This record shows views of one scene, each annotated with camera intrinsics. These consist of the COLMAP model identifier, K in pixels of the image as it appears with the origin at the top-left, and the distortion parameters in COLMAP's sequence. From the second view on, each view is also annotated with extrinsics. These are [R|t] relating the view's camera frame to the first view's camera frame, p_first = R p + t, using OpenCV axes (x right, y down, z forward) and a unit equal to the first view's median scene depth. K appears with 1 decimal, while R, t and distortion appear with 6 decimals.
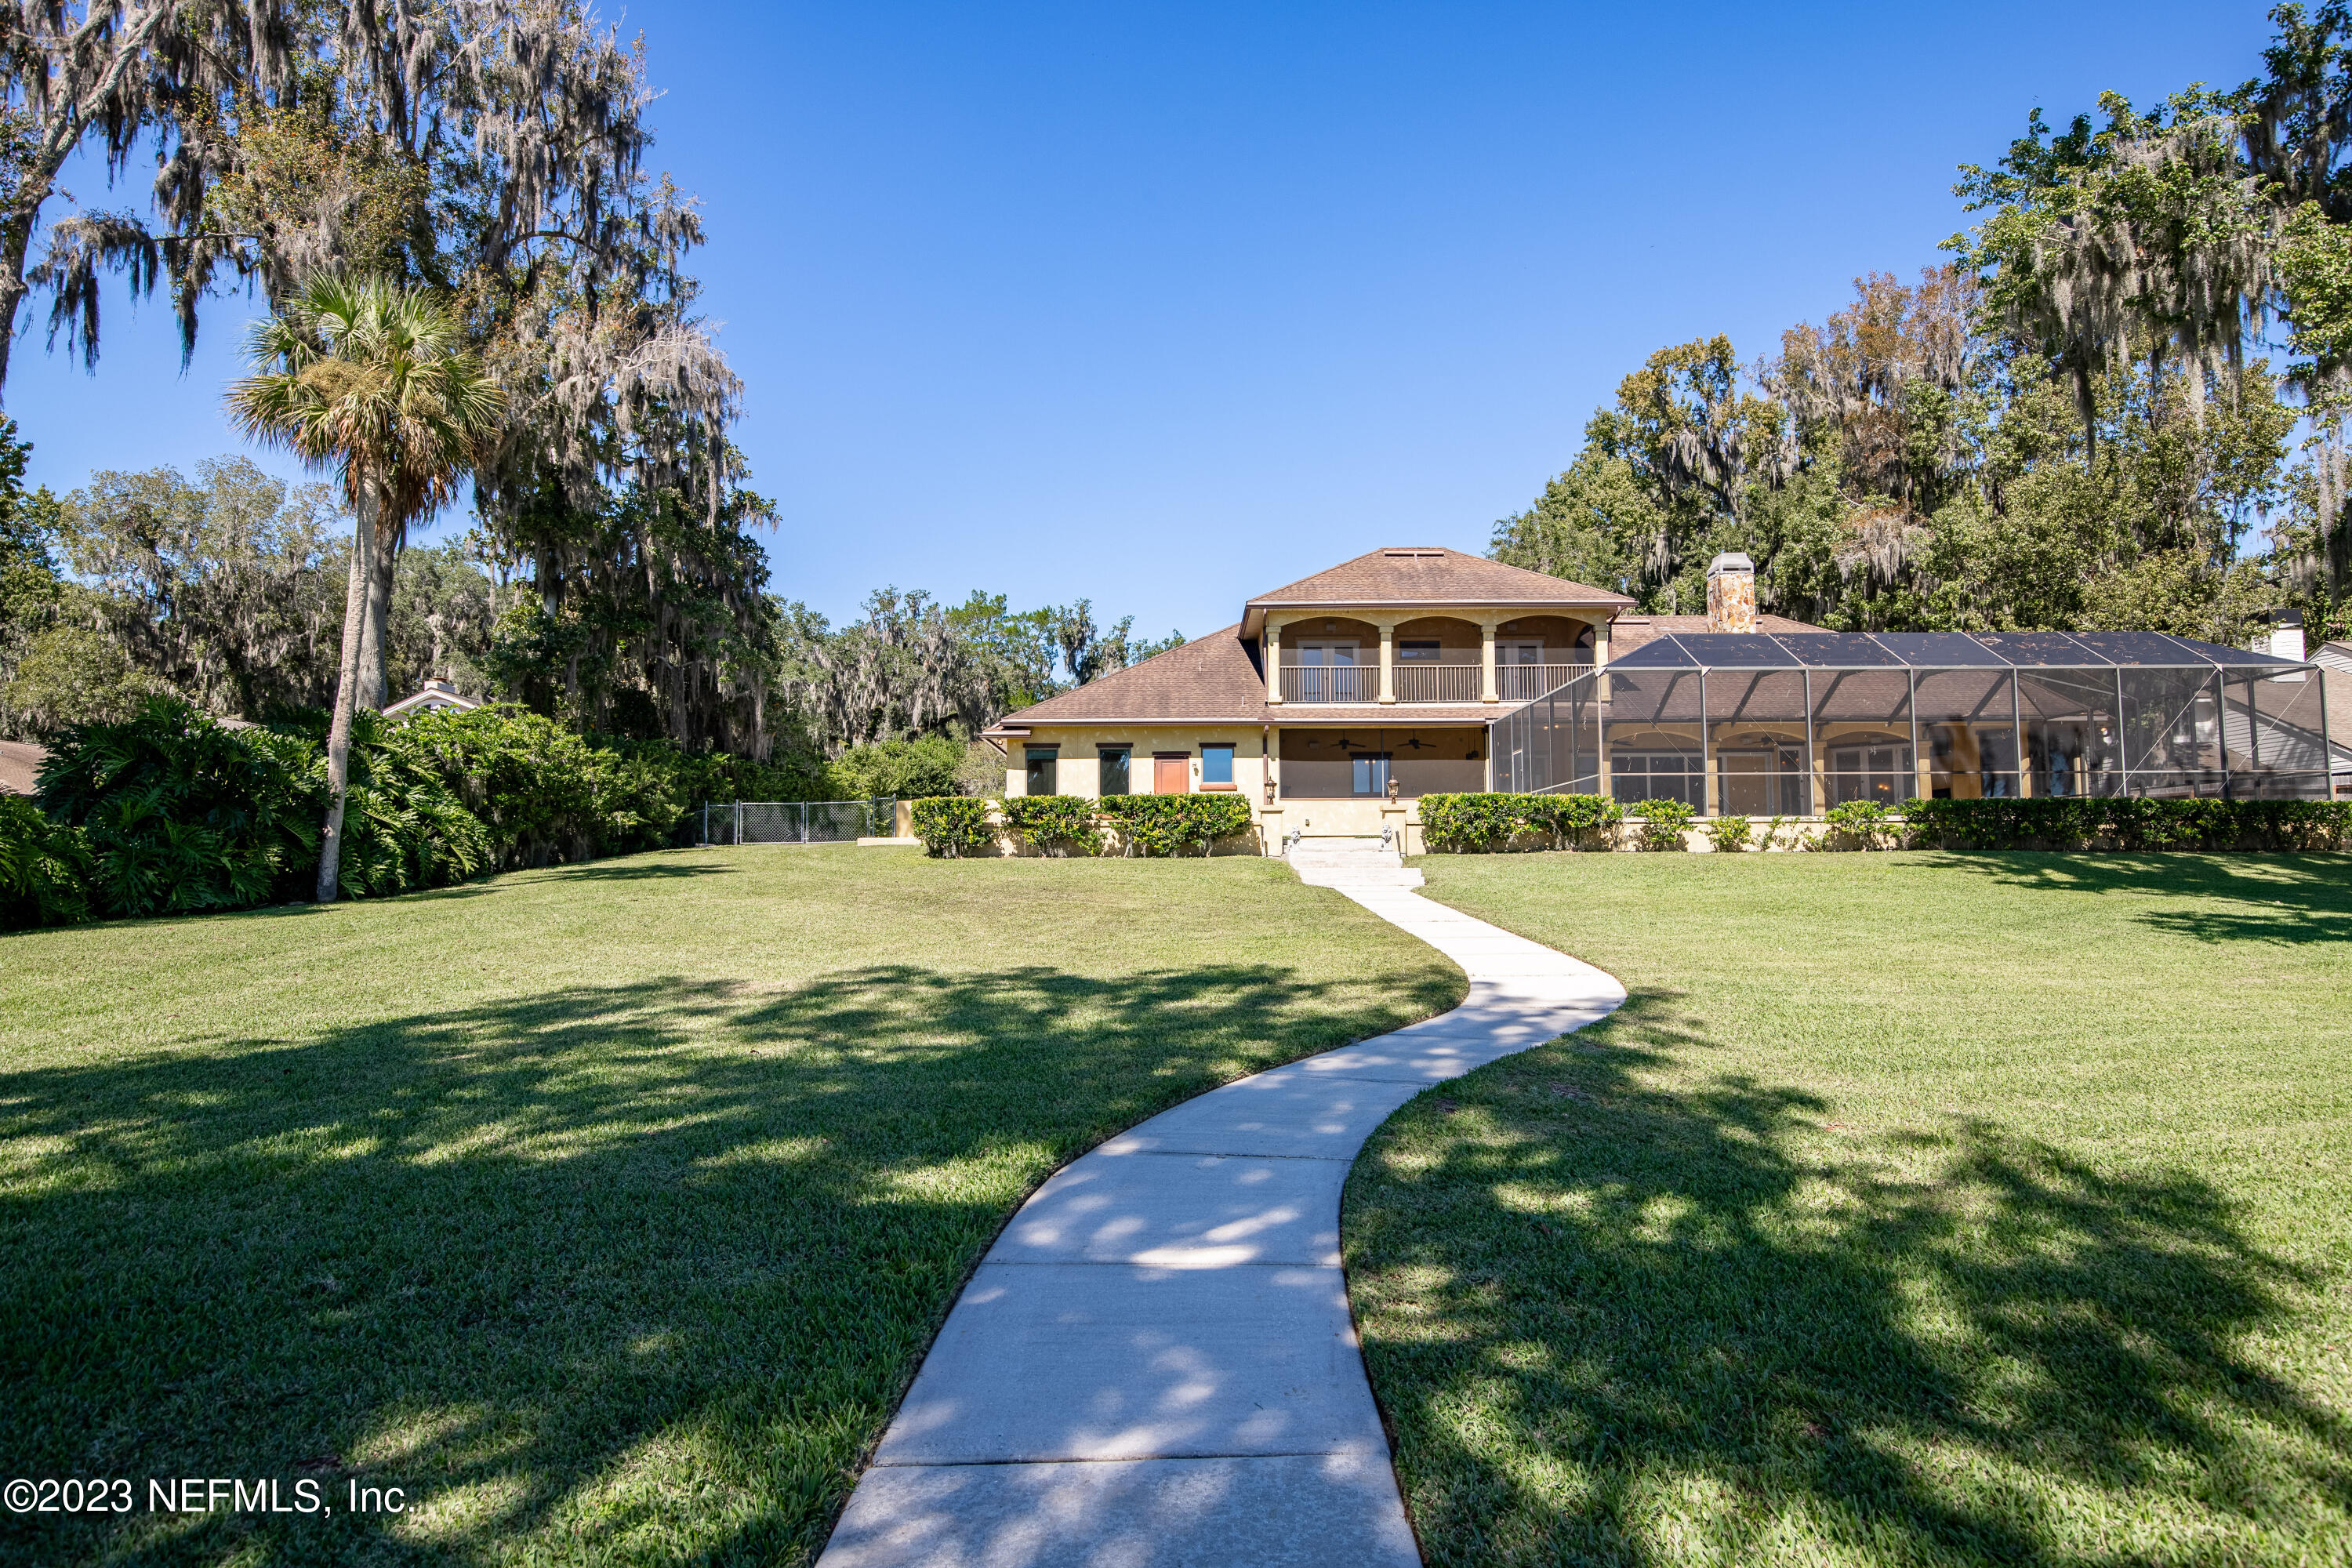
lens RADIAL K [[1360.9, 0, 1194.6], [0, 1360.9, 726.5], [0, 0, 1]] dist [-0.005594, 0.001448]
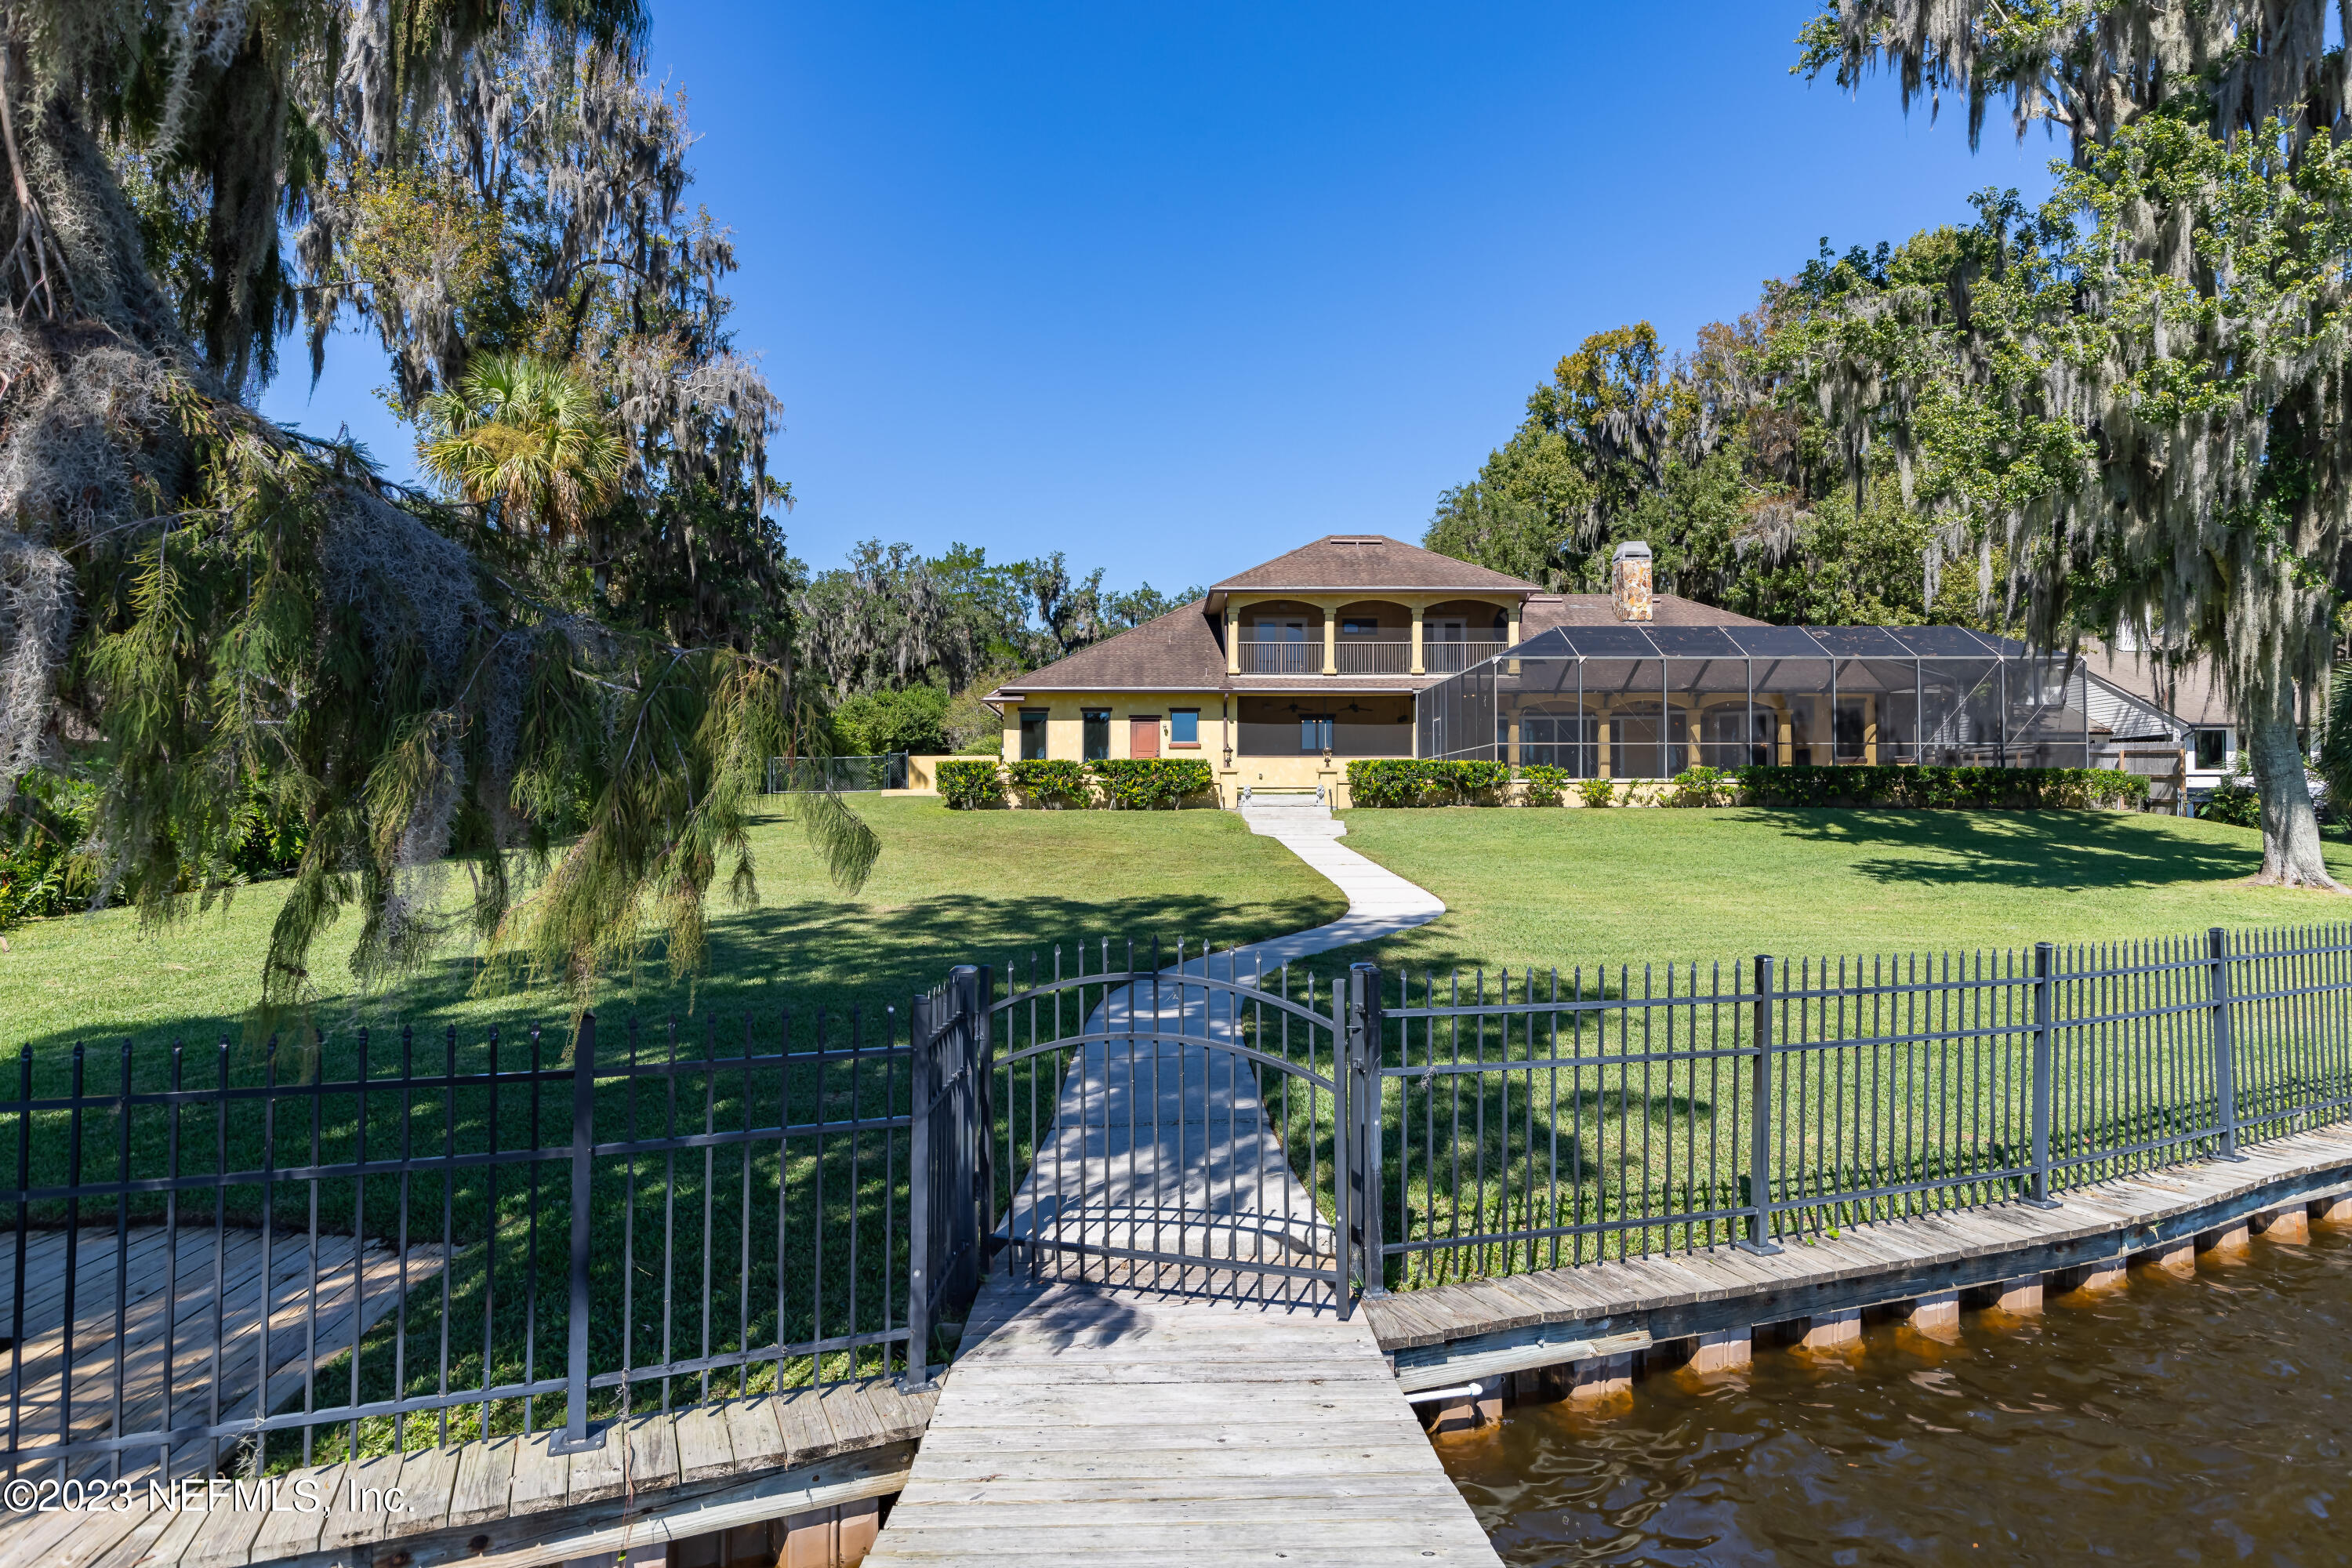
lens RADIAL K [[1360.9, 0, 1173.8], [0, 1360.9, 724.5], [0, 0, 1]] dist [-0.005594, 0.001448]
pose [[0.999940, 0.003979, 0.010229, -0.004580], [-0.004455, 0.998889, 0.046920, -0.030114], [-0.010031, -0.046962, 0.998846, -0.177622]]
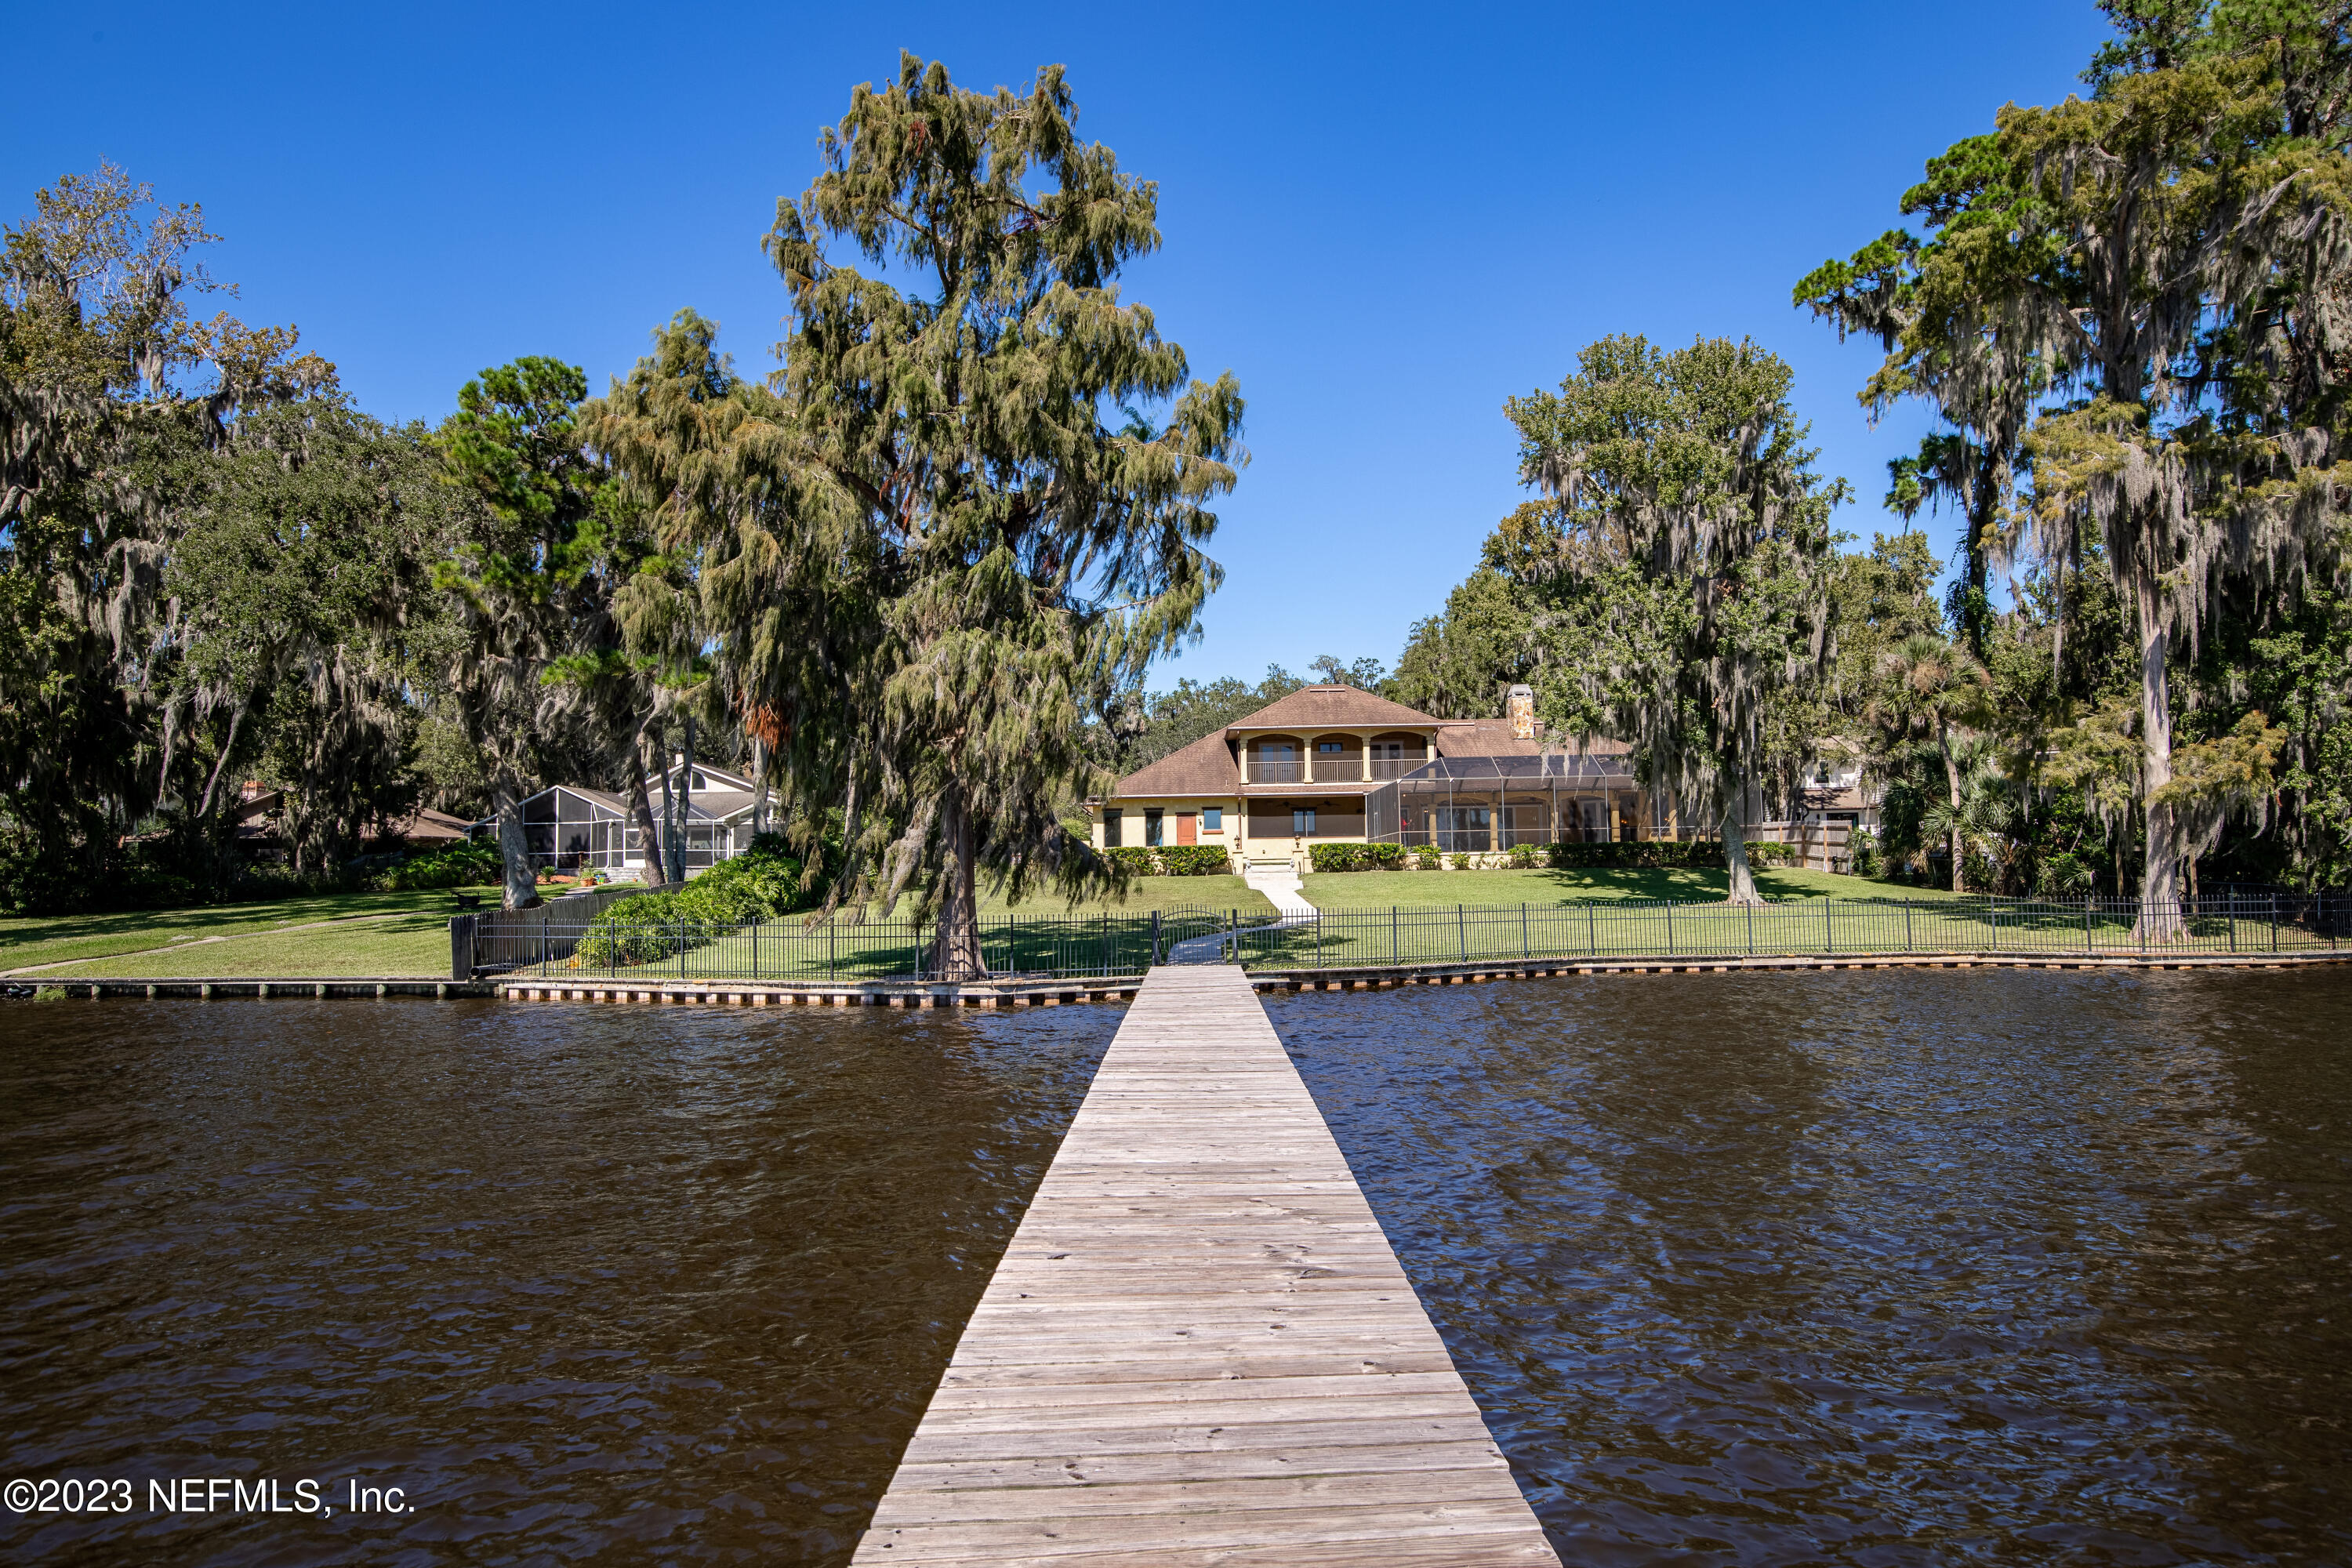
lens RADIAL K [[1360.9, 0, 1175.1], [0, 1360.9, 782.2], [0, 0, 1]] dist [-0.005594, 0.001448]
pose [[0.999728, -0.015540, -0.017413, -0.000097], [0.016278, 0.998938, 0.043094, -0.101910], [0.016725, -0.043366, 0.998919, -0.796083]]
